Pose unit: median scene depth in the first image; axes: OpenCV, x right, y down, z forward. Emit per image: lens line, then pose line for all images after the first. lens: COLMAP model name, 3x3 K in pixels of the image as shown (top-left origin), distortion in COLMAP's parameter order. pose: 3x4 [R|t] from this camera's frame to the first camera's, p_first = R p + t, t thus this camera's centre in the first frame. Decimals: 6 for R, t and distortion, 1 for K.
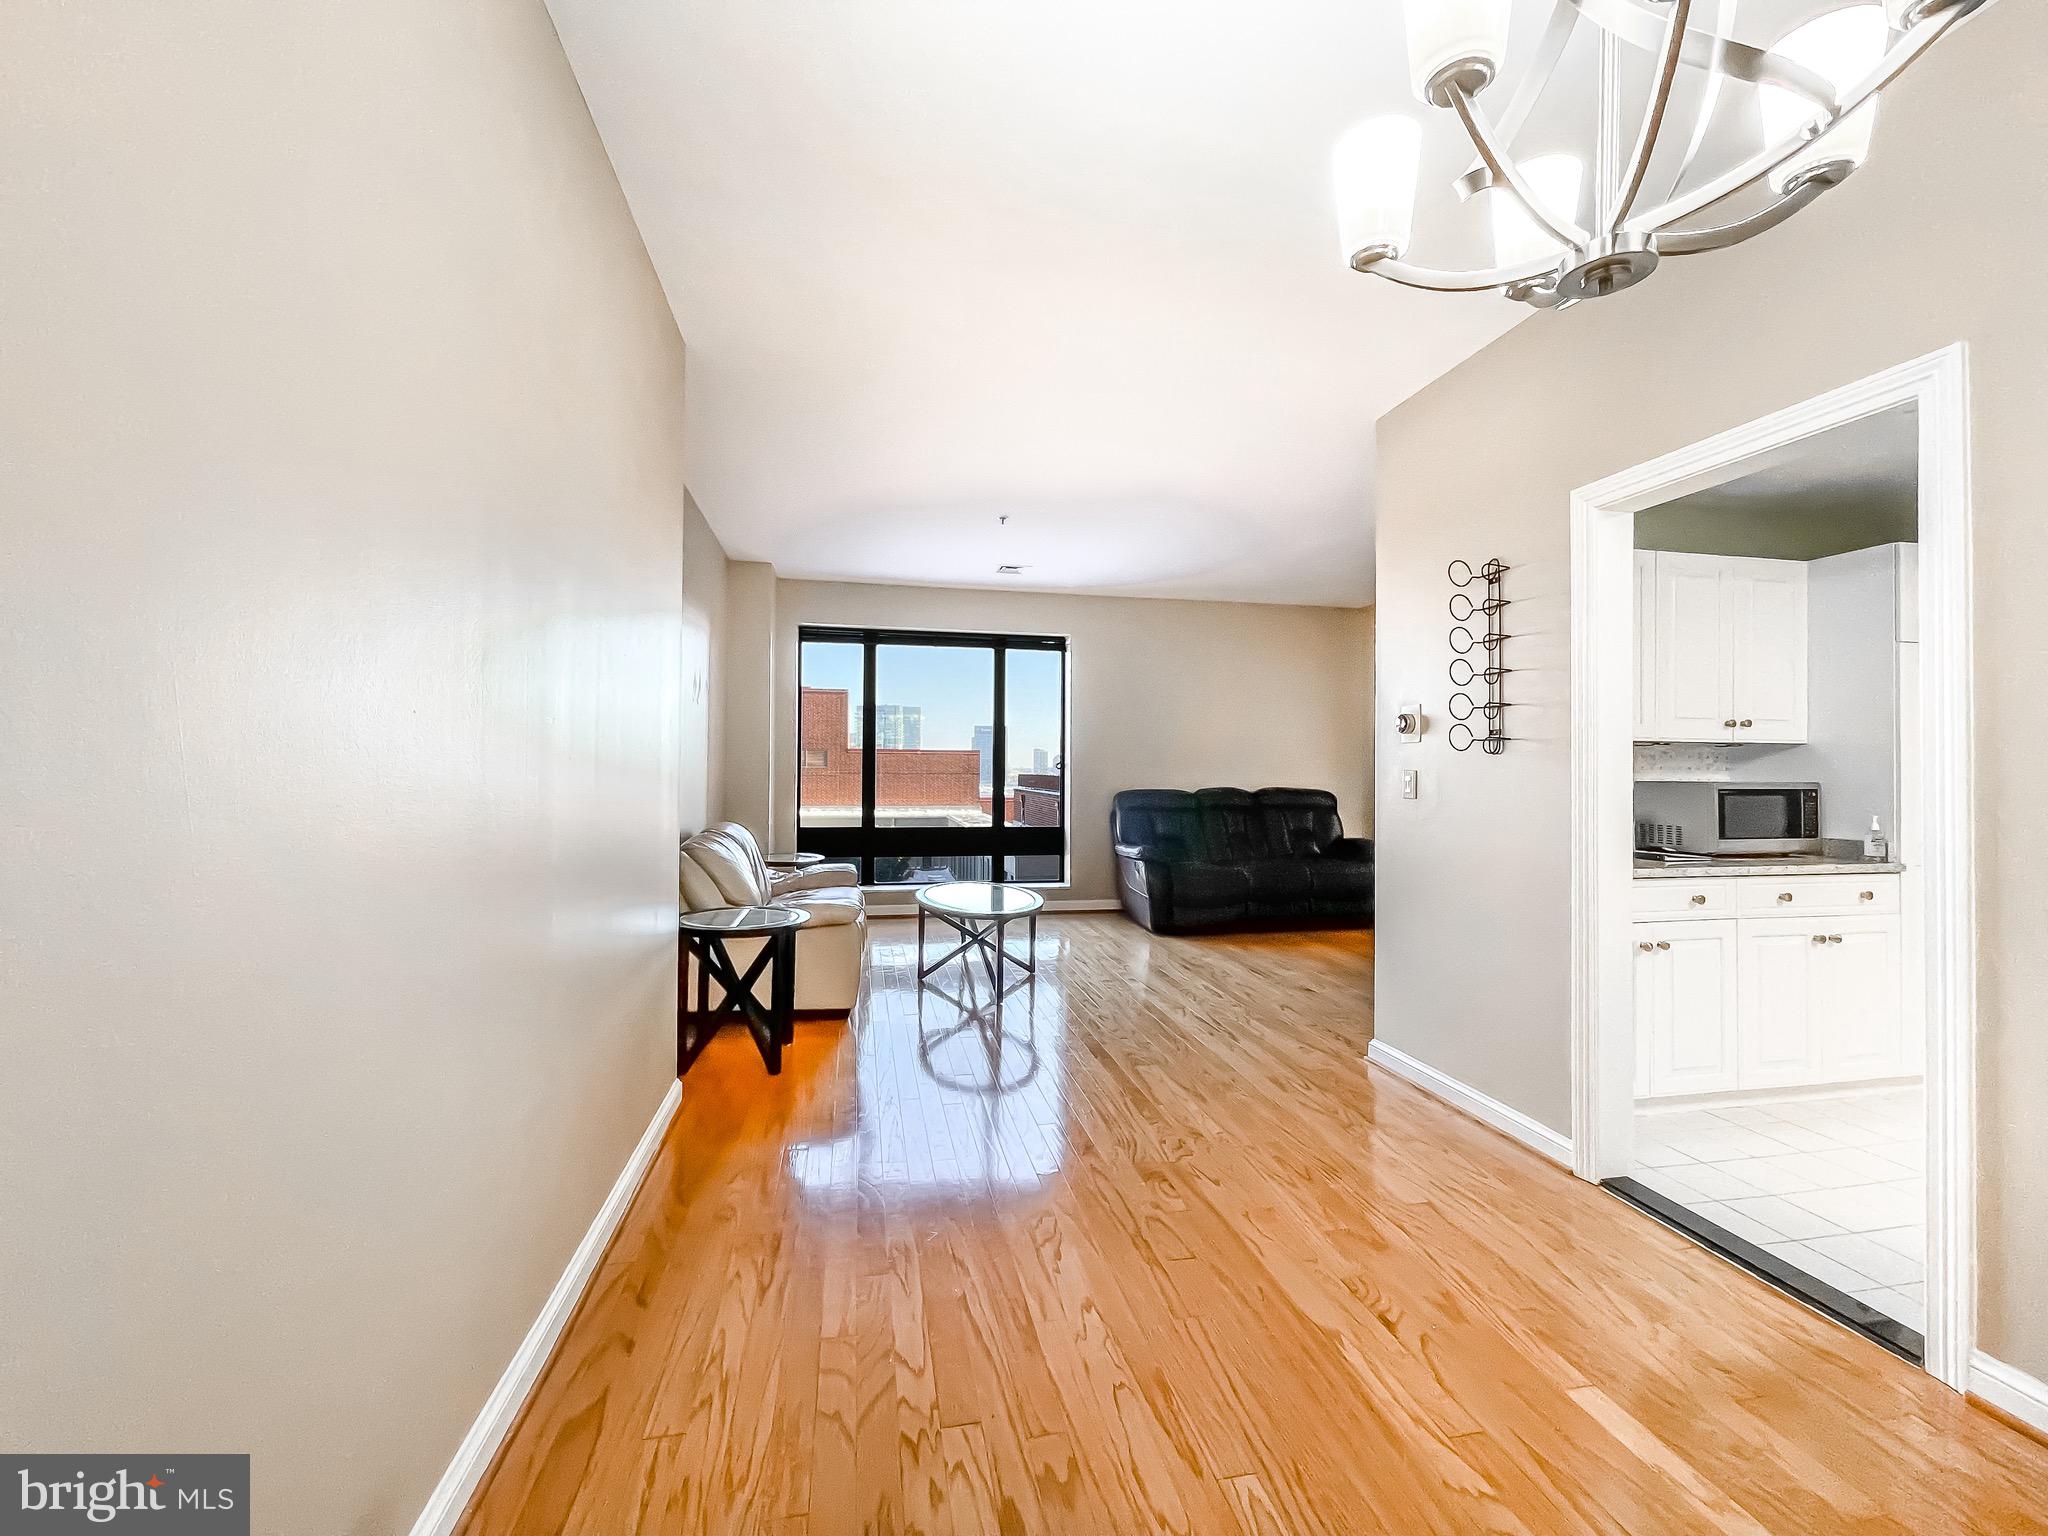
lens RADIAL K [[823.6, 0, 1023.0], [0, 823.6, 762.5], [0, 0, 1]] dist [-0.001537, -0.000575]
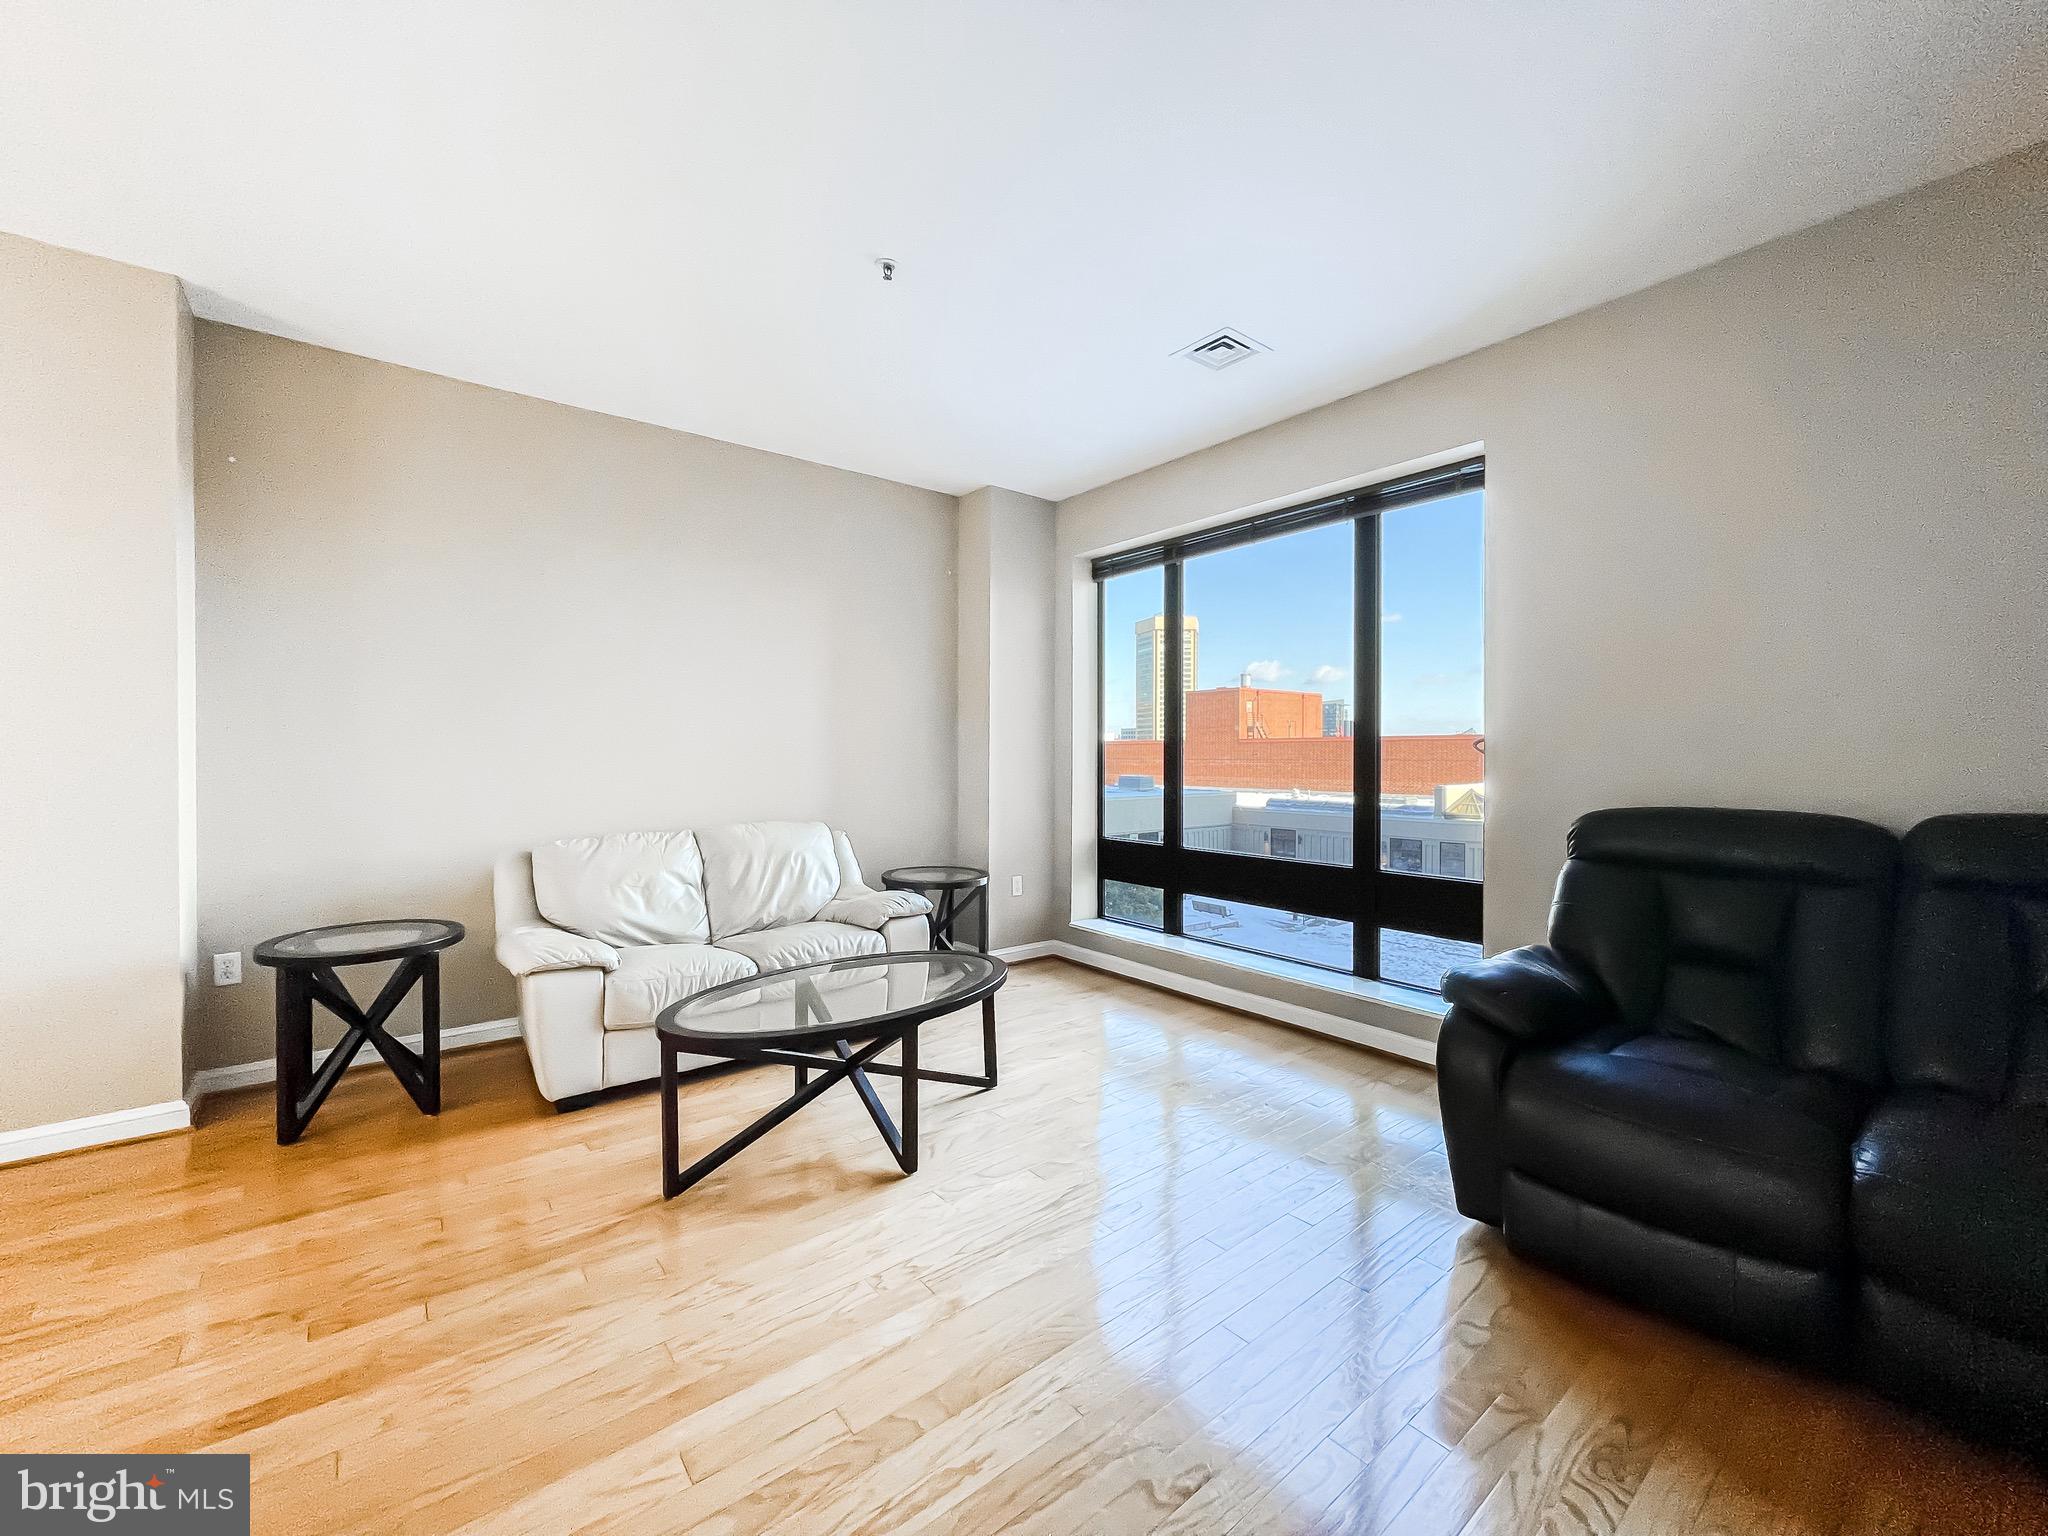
lens RADIAL K [[823.6, 0, 1023.0], [0, 823.6, 762.5], [0, 0, 1]] dist [-0.001537, -0.000575]
pose [[0.457786, 0.000112, -0.889062, 0.379392], [0.010338, 0.999932, 0.005449, 0.009853], [0.889002, -0.011685, 0.457754, 0.672591]]
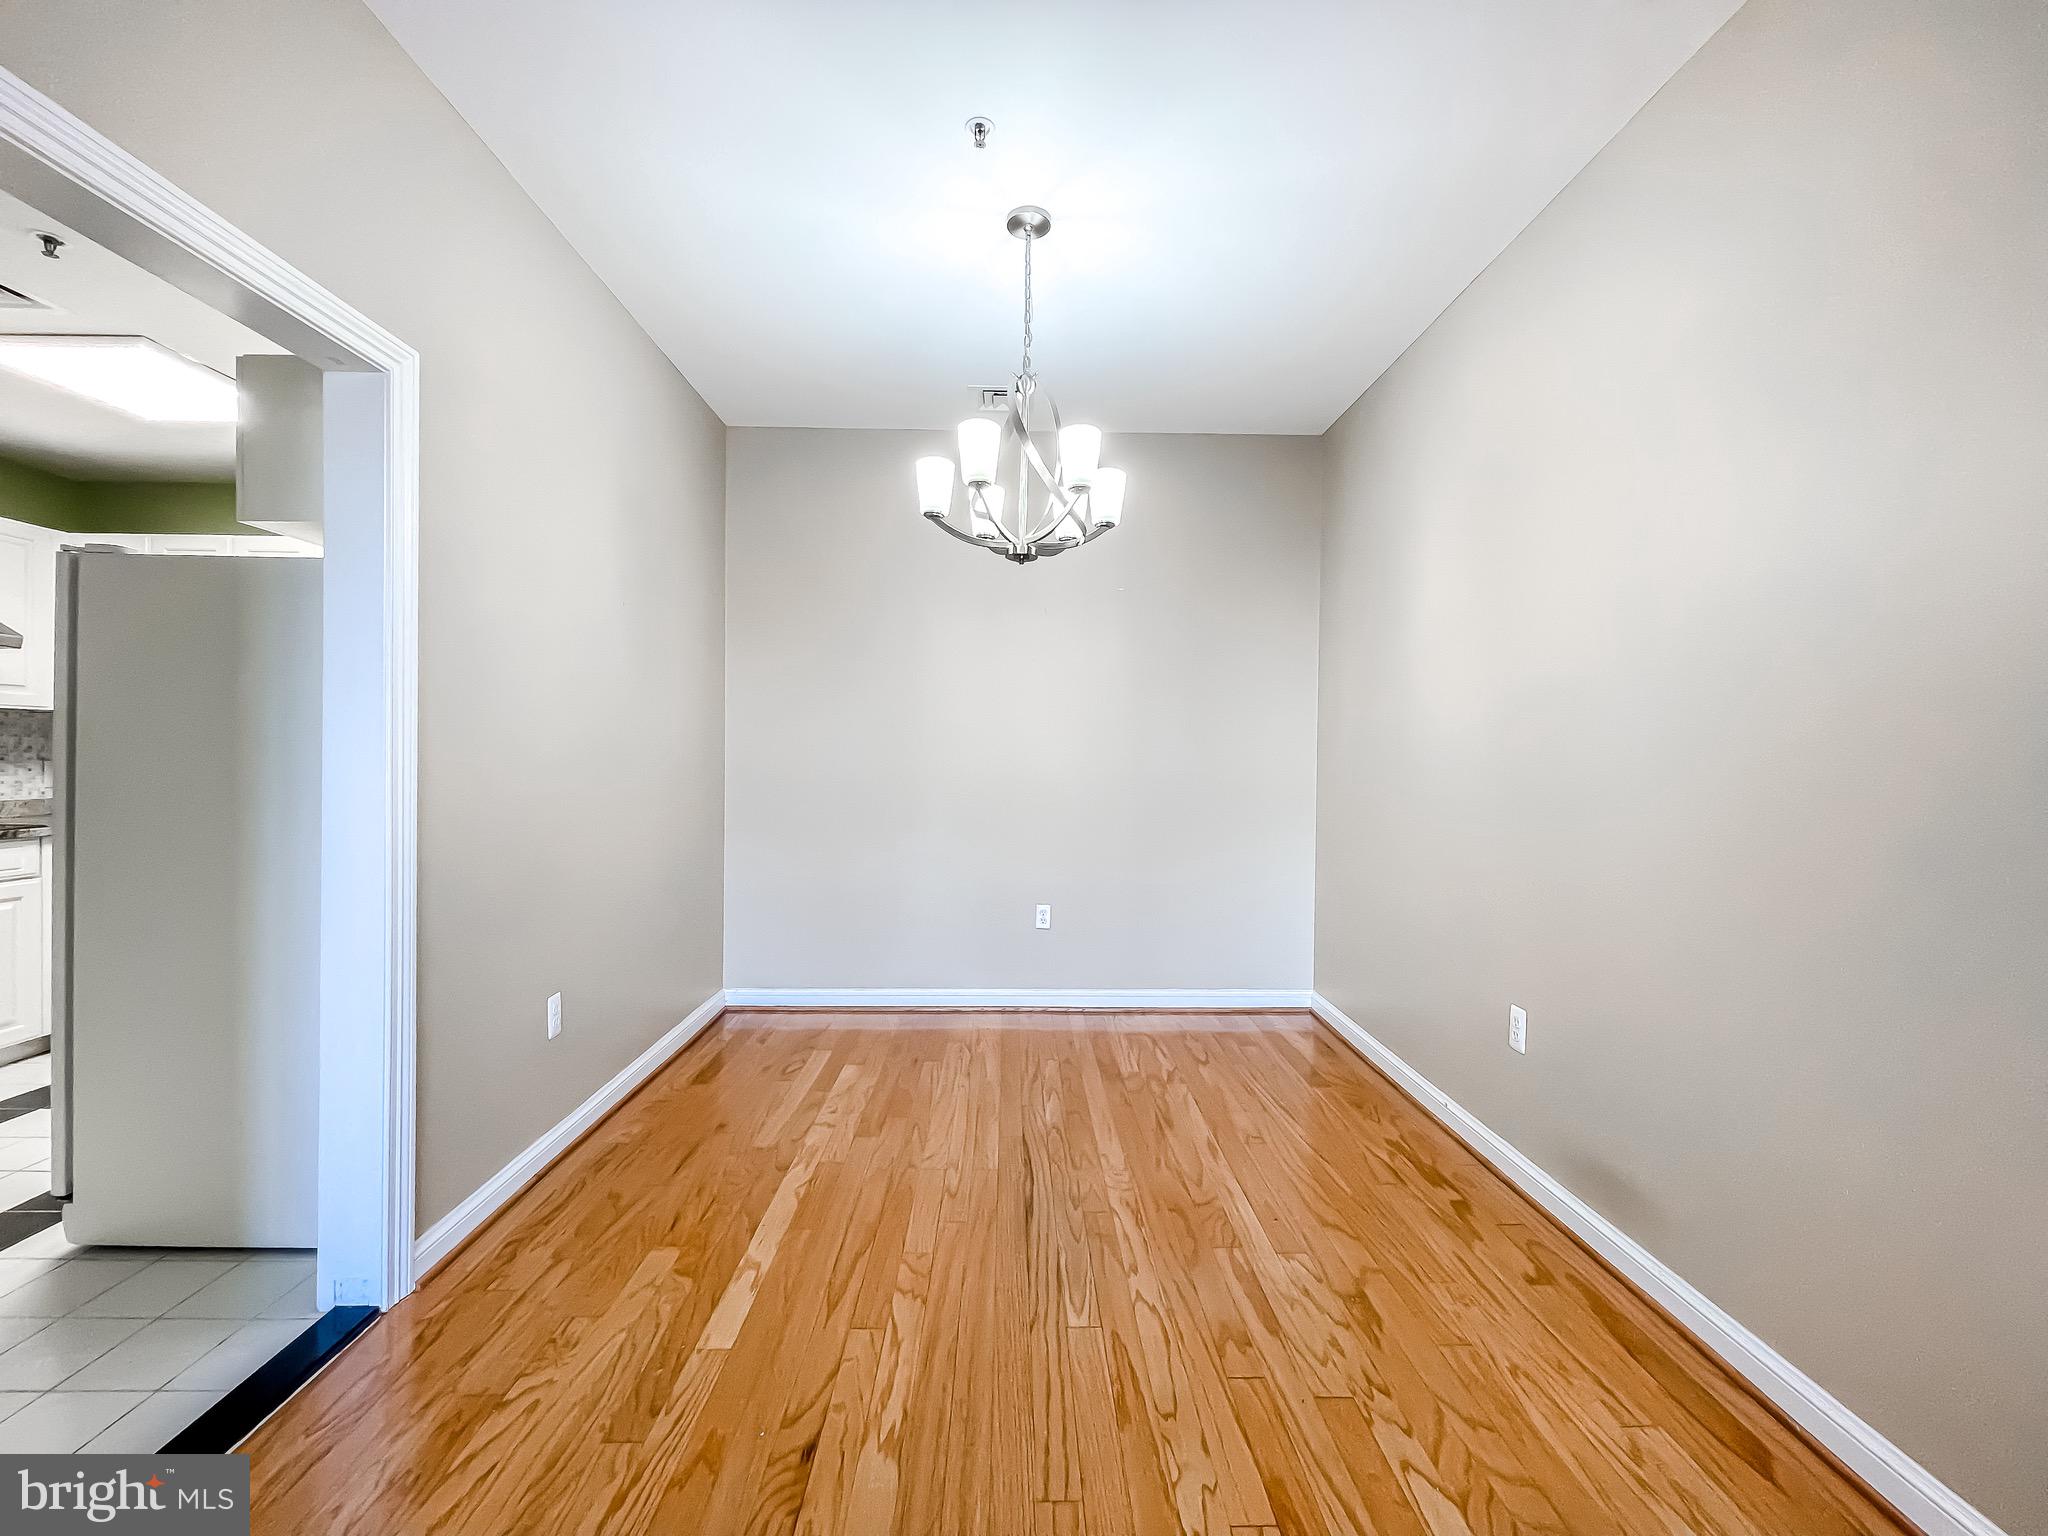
lens RADIAL K [[823.6, 0, 1023.0], [0, 823.6, 762.5], [0, 0, 1]] dist [-0.001537, -0.000575]
pose [[-0.984177, -0.019926, 0.176065, 0.034933], [-0.020297, 0.999794, -0.000306, 0.006522], [-0.176023, -0.003875, -0.984378, 0.517677]]
